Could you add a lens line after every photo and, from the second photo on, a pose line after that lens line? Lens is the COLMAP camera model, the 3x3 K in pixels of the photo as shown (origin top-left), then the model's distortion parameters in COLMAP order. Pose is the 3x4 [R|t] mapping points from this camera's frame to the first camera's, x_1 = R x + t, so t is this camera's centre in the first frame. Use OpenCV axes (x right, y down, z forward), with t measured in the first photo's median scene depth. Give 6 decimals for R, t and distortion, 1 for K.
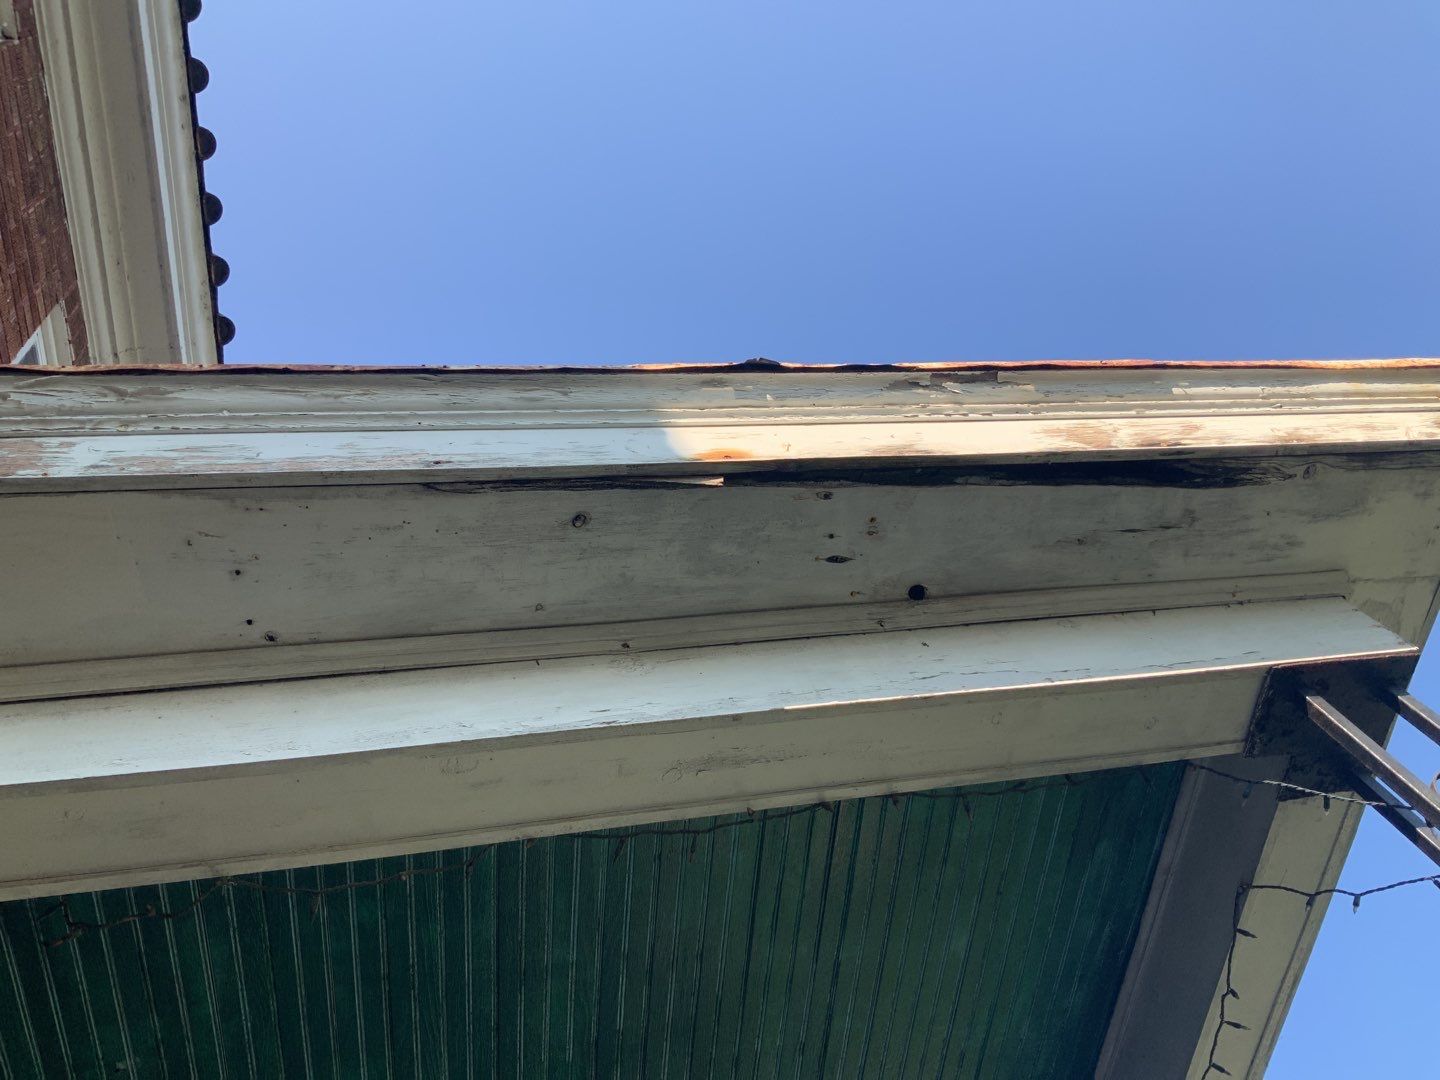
lens RADIAL K [[1191.2, 0, 711.2], [0, 1191.2, 543.3], [0, 0, 1]] dist [0.093929, -0.191423]
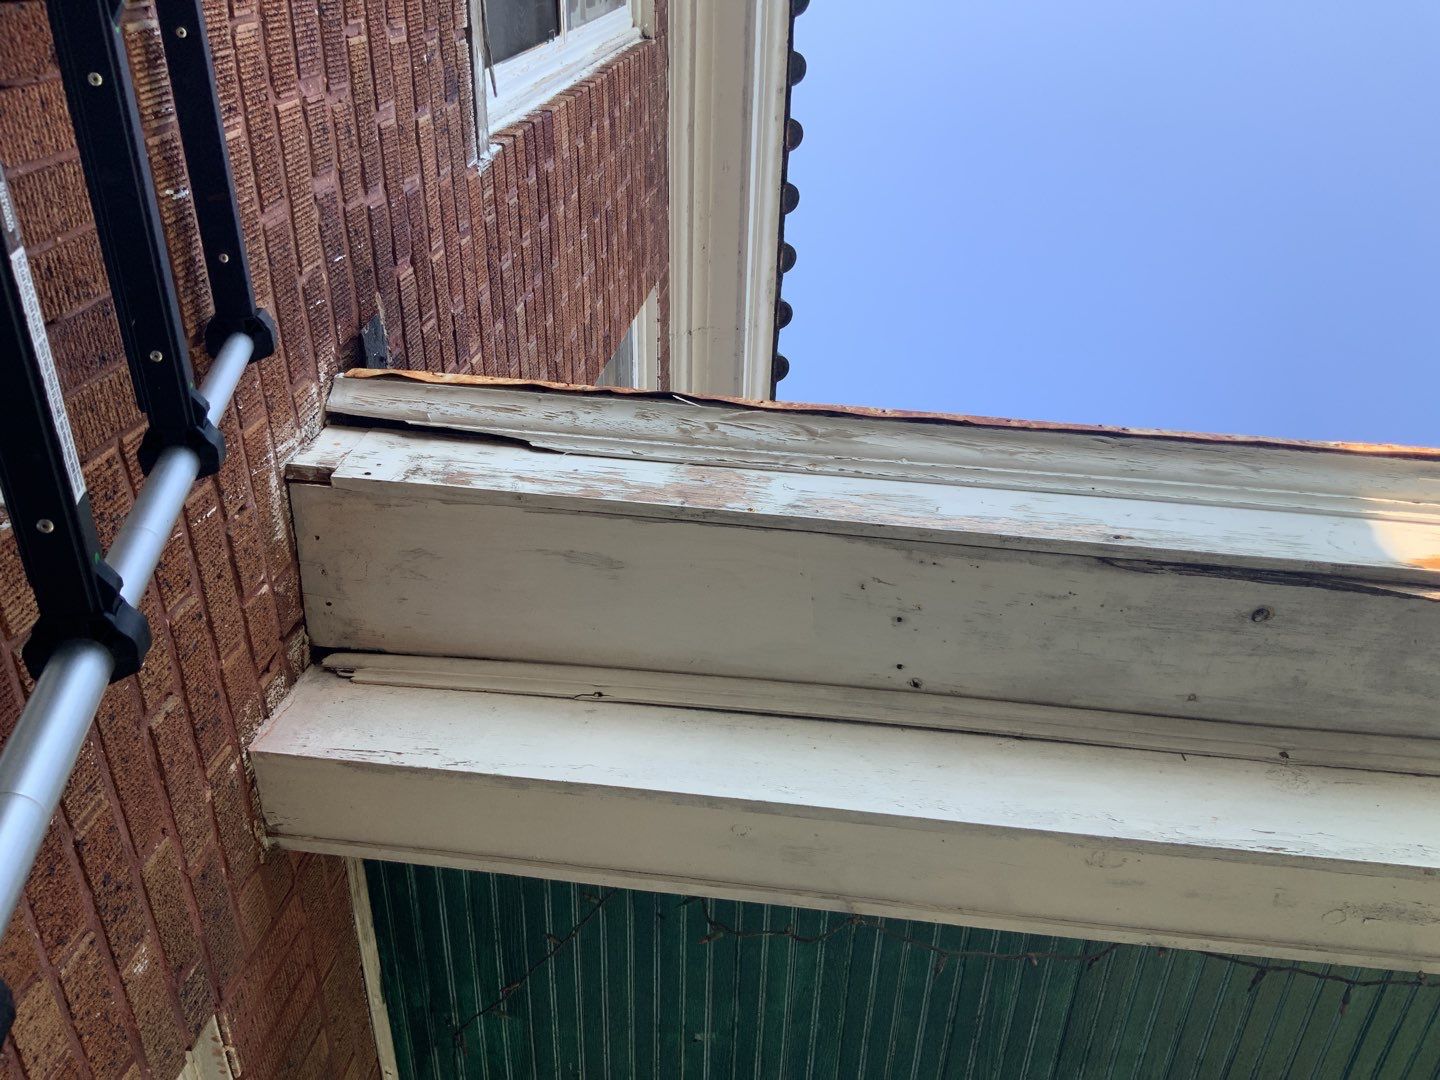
lens RADIAL K [[1191.2, 0, 707.3], [0, 1191.2, 545.8], [0, 0, 1]] dist [0.093929, -0.191423]
pose [[0.924475, 0.136709, -0.355889, -0.172788], [-0.125506, 0.990595, 0.054500, -0.065341], [0.359993, -0.005718, 0.932938, -0.003481]]
